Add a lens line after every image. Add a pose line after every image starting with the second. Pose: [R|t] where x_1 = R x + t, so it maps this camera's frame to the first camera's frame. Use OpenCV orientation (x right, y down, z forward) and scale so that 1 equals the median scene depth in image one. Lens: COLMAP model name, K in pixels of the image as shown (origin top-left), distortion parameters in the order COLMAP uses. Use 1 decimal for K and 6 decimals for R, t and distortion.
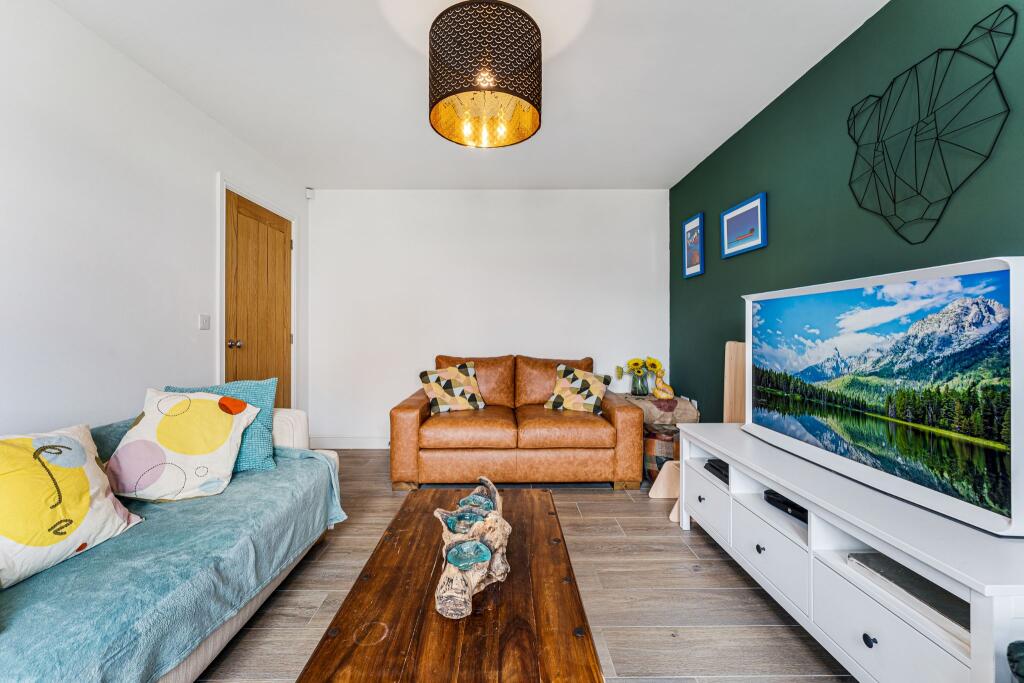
lens RADIAL K [[418.8, 0, 506.4], [0, 418.8, 333.0], [0, 0, 1]] dist [-0.000256, -0.000004]
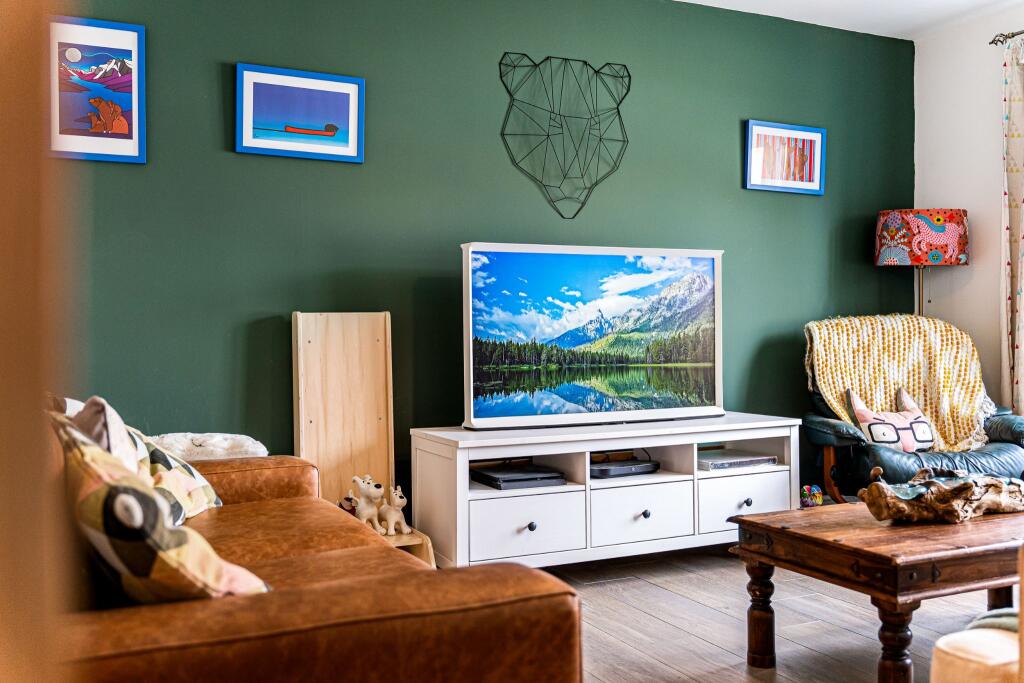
lens RADIAL K [[961.0, 0, 512.0], [0, 961.0, 341.5], [0, 0, 1]] dist [0.003728, 0.001575]
pose [[-0.425246, -0.003144, 0.905073, -1.347707], [0.014620, 0.999840, 0.010343, 0.091269], [-0.904960, 0.017631, -0.425131, 2.335900]]
